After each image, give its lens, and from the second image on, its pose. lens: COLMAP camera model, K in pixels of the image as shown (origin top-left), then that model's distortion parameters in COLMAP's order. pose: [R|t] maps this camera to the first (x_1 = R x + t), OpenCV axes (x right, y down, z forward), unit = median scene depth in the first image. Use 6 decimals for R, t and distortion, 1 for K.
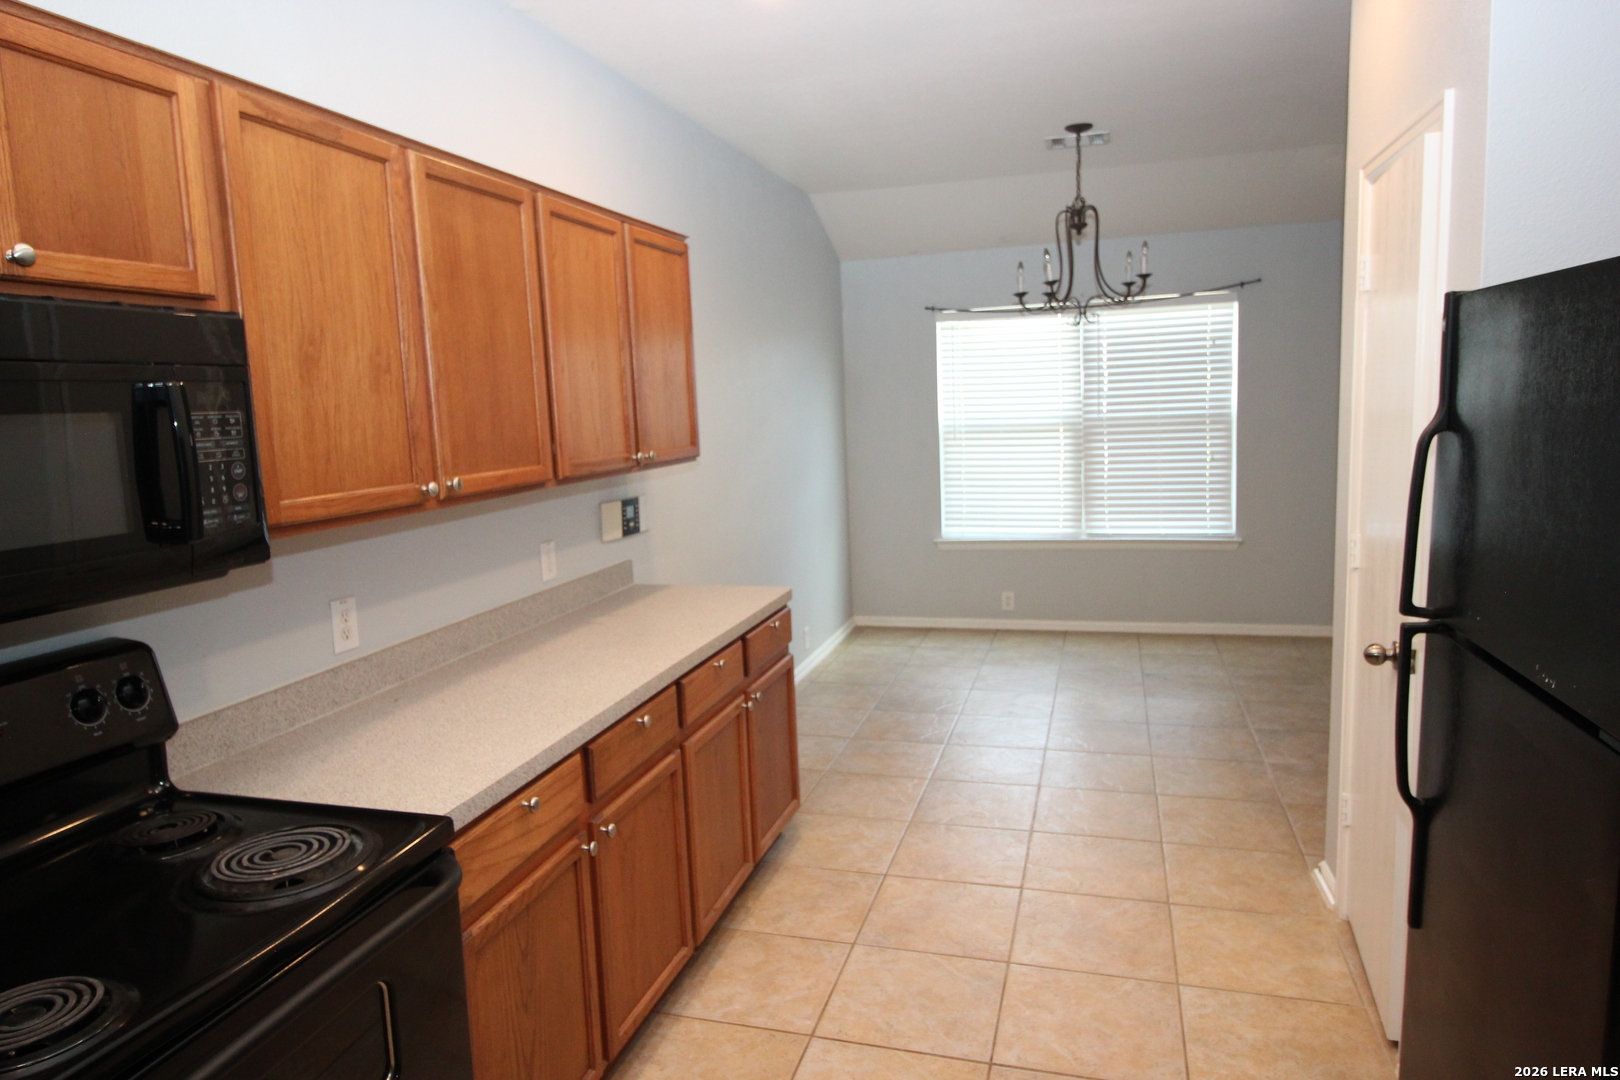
lens RADIAL K [[1016.5, 0, 818.1], [0, 1016.5, 544.7], [0, 0, 1]] dist [0.002683, 0.001568]
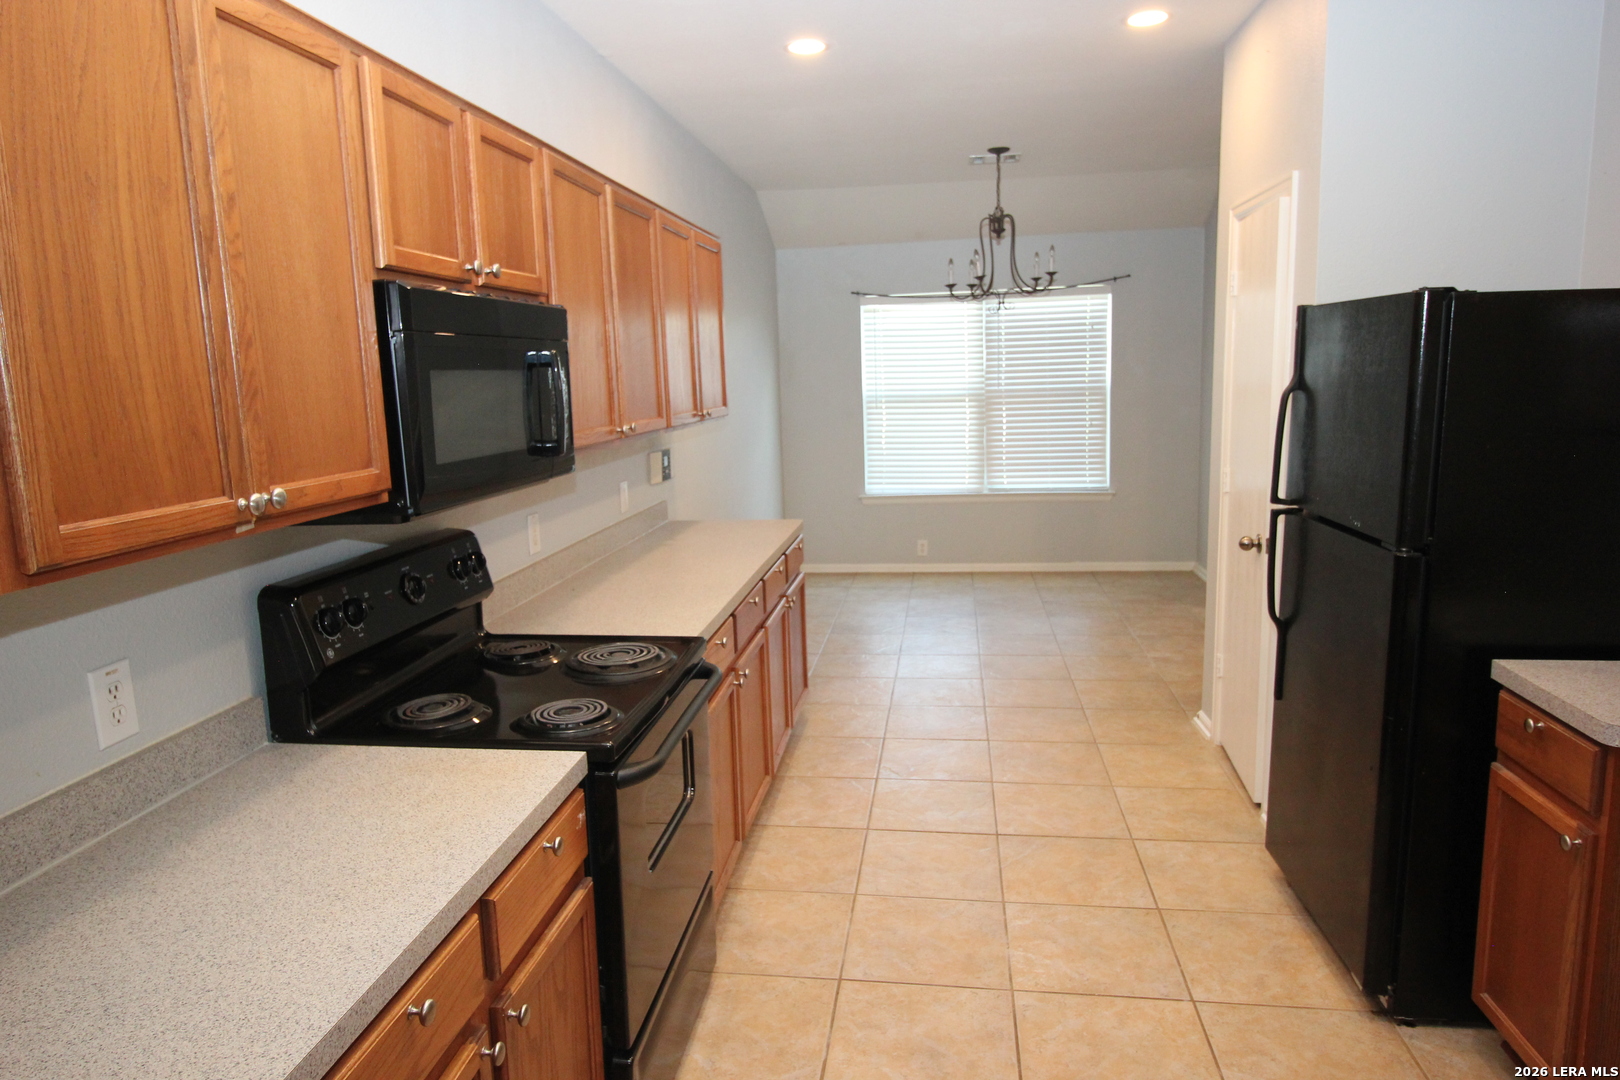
lens RADIAL K [[1016.5, 0, 817.0], [0, 1016.5, 547.4], [0, 0, 1]] dist [0.002683, 0.001568]
pose [[0.989360, -0.016561, 0.144542, -0.181635], [0.012890, 0.999571, 0.026297, 0.041355], [-0.144915, -0.024154, 0.989149, -0.239572]]
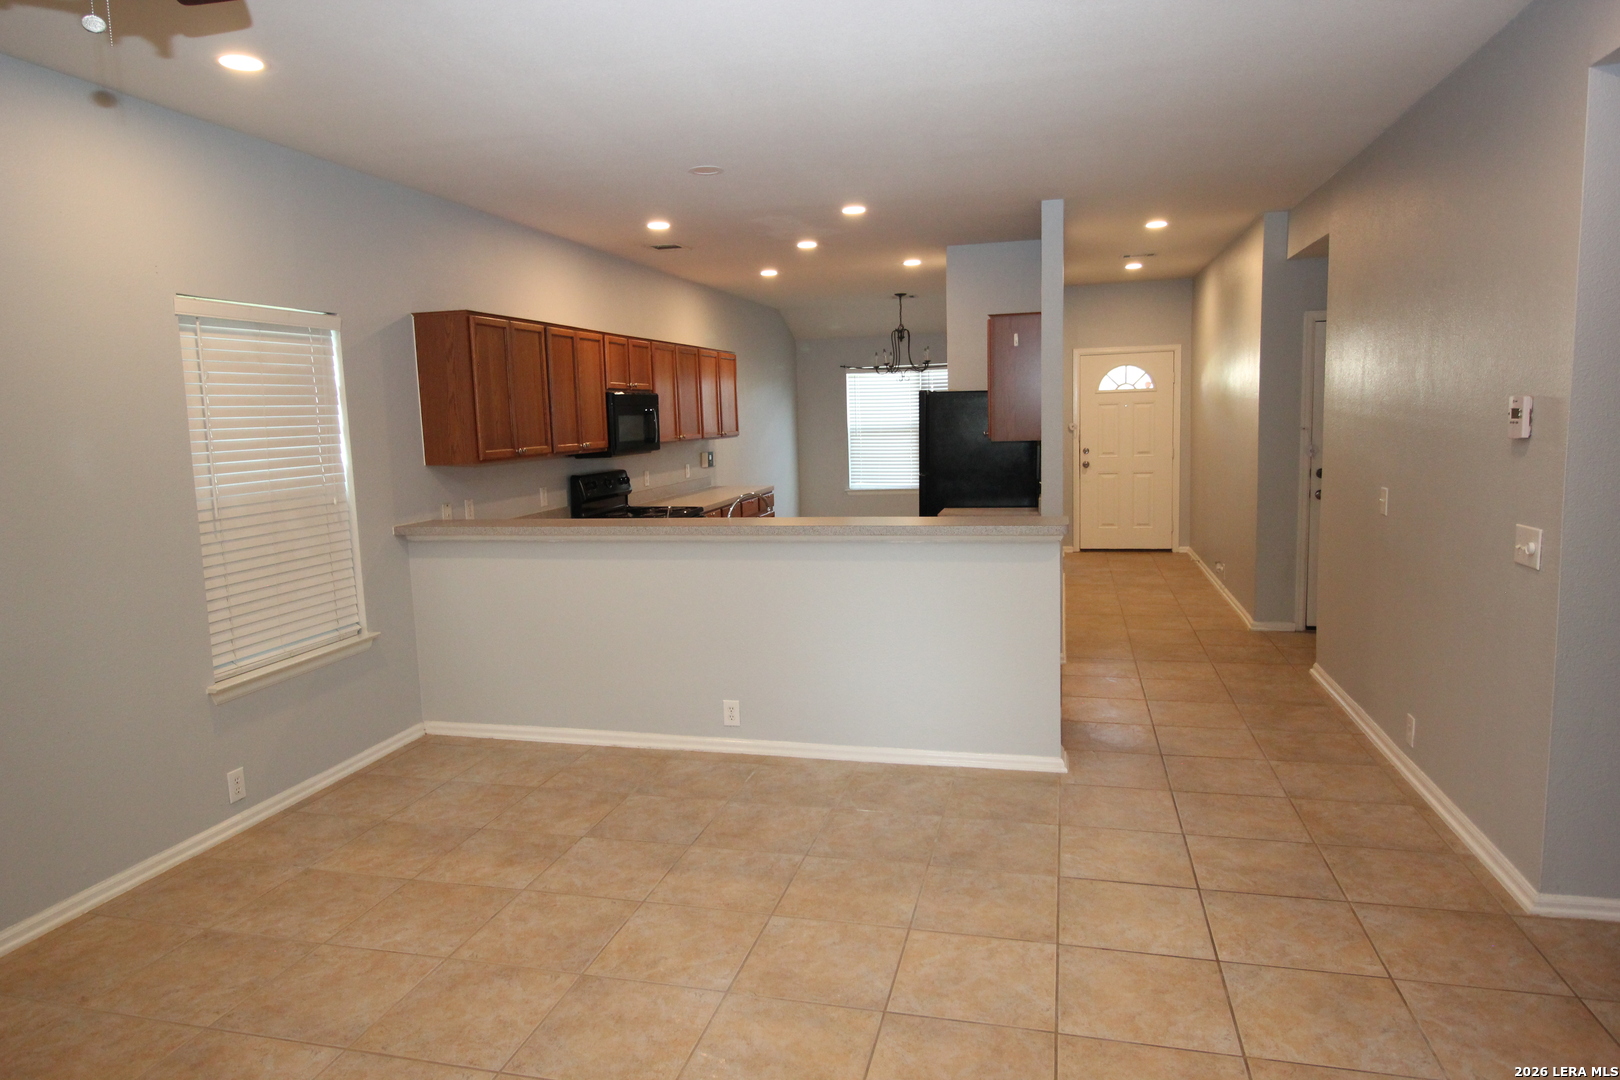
lens RADIAL K [[1016.5, 0, 799.4], [0, 1016.5, 533.1], [0, 0, 1]] dist [0.002683, 0.001568]
pose [[0.999765, 0.006232, 0.020770, -0.012069], [-0.005697, 0.999653, -0.025737, 0.218274], [-0.020923, 0.025612, 0.999453, -1.522811]]
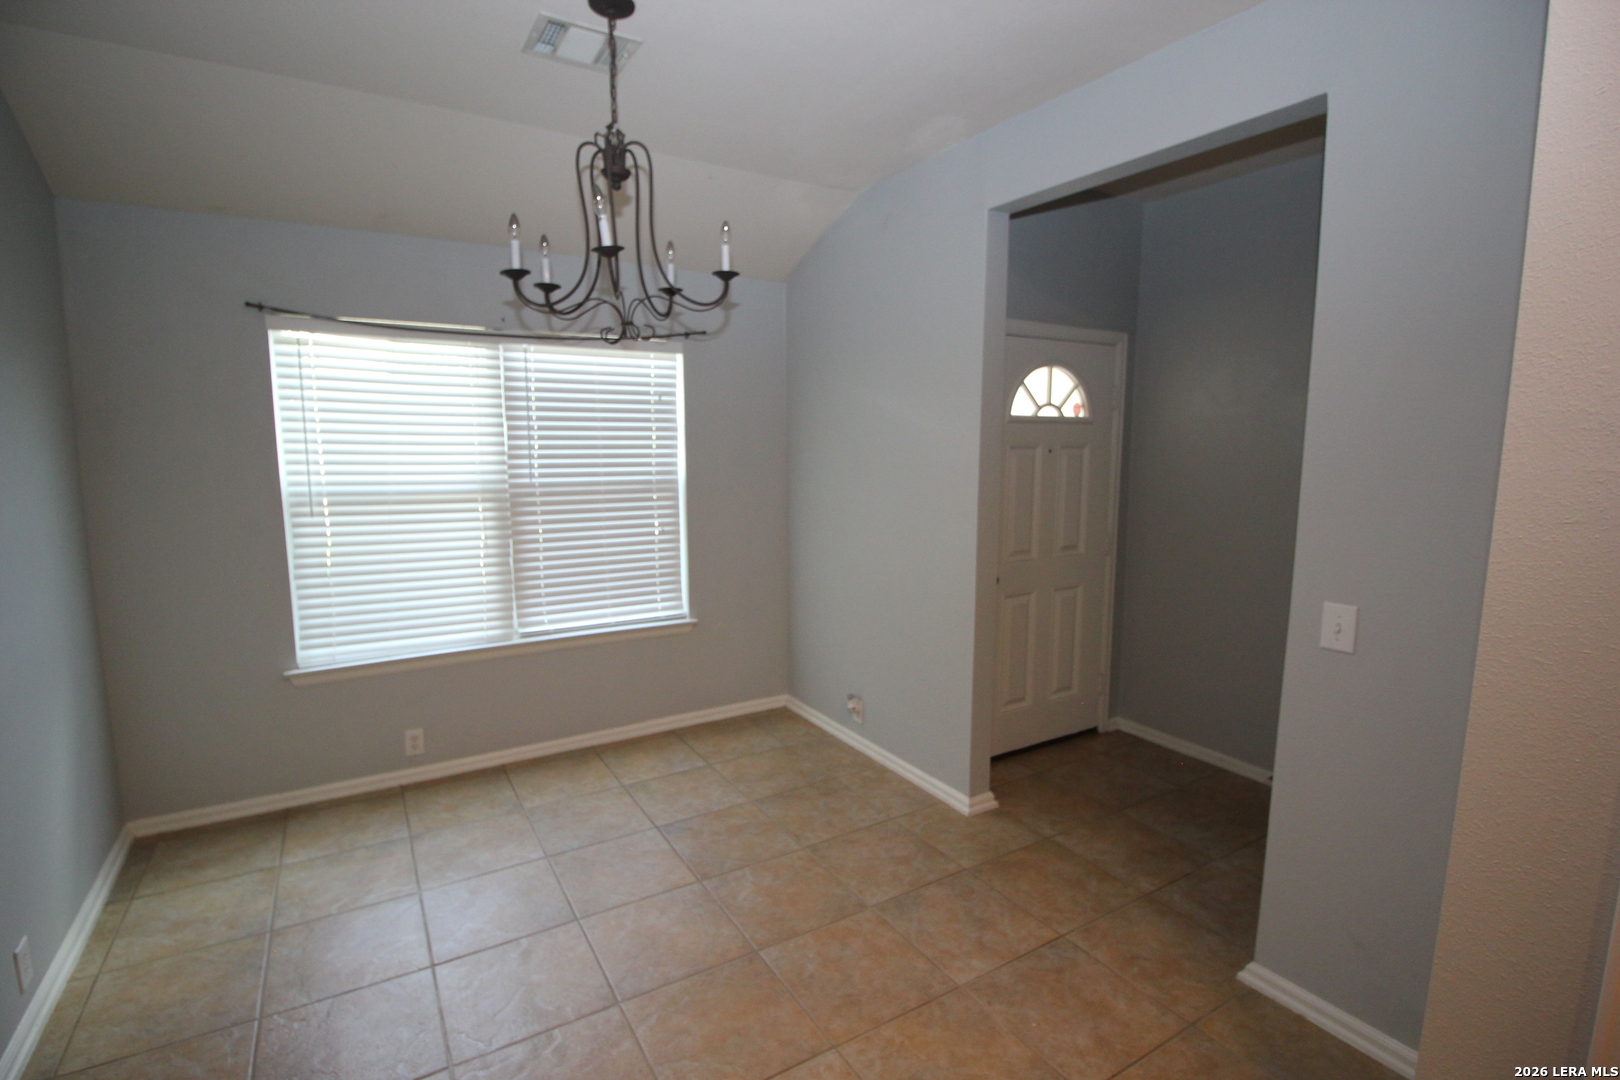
lens RADIAL K [[757.6, 0, 793.6], [0, 757.6, 544.7], [0, 0, 1]] dist [-0.000555, -0.007071]
pose [[0.690452, -0.054615, 0.721314, -0.004392], [0.073623, 0.997273, 0.005037, -0.115947], [-0.719622, 0.049627, 0.692590, 0.798796]]
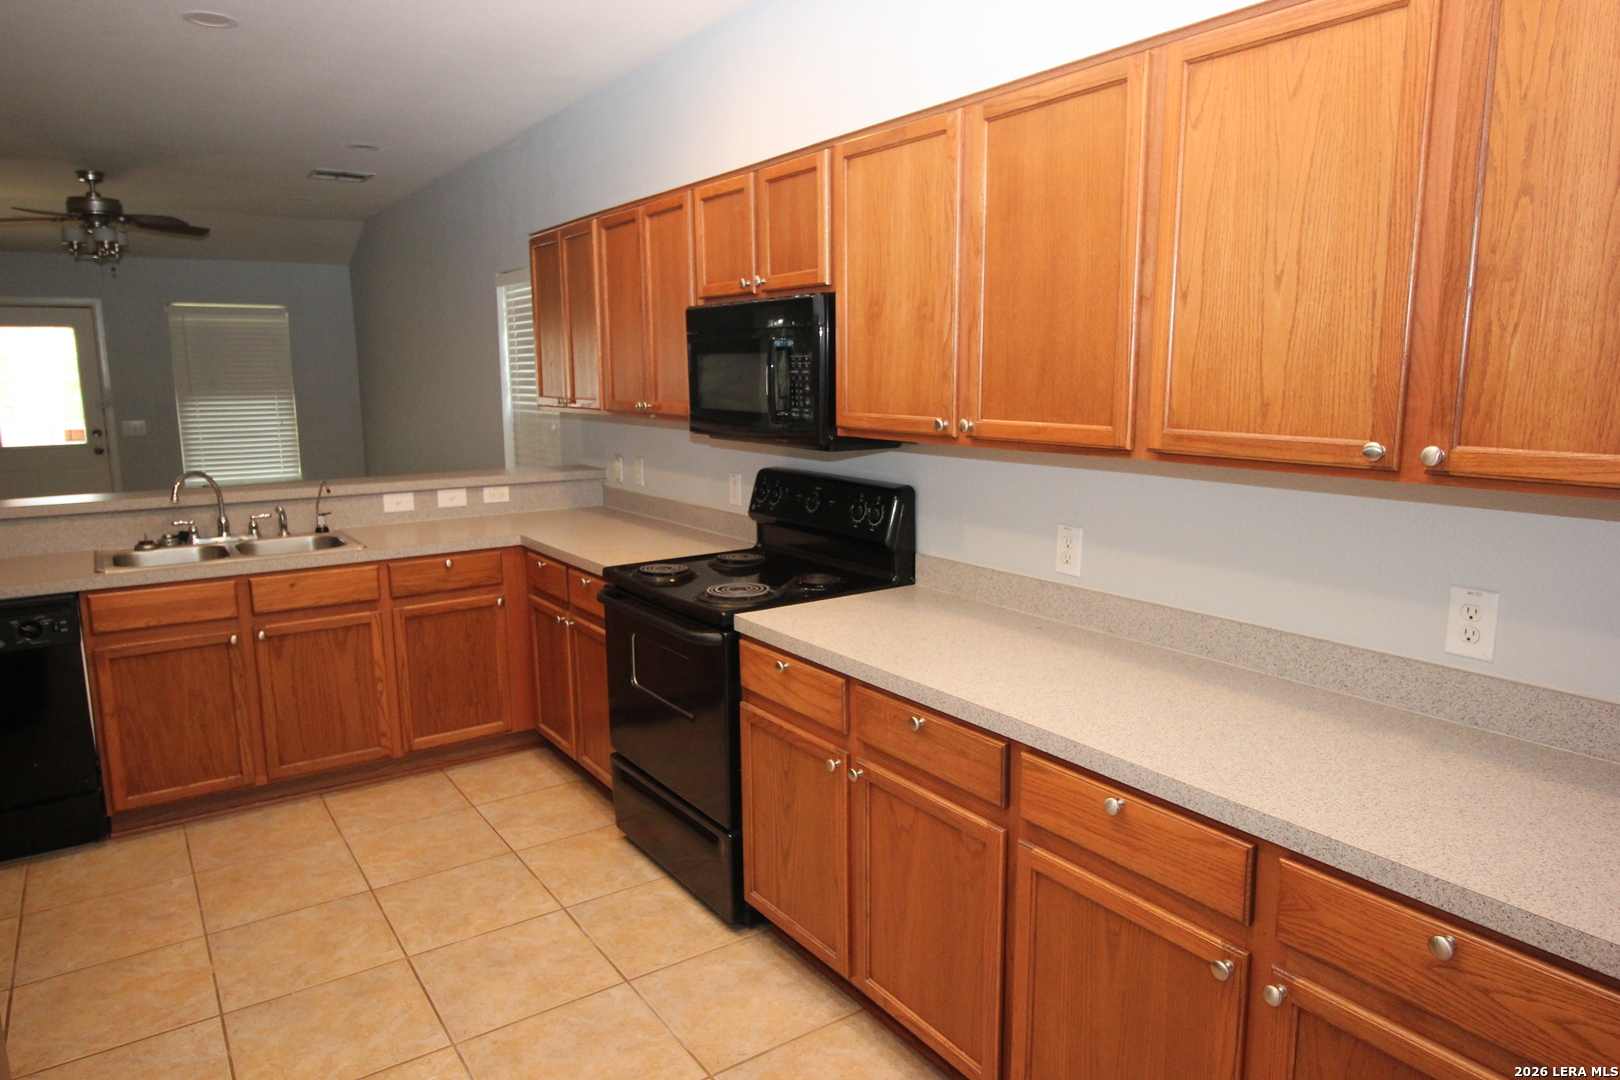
lens RADIAL K [[1016.5, 0, 770.4], [0, 1016.5, 546.4], [0, 0, 1]] dist [0.002683, 0.001568]
pose [[-0.655049, 0.178309, -0.734246, 0.329334], [-0.071415, 0.952795, 0.295096, -0.136951], [0.752204, 0.245738, -0.611393, 0.886015]]
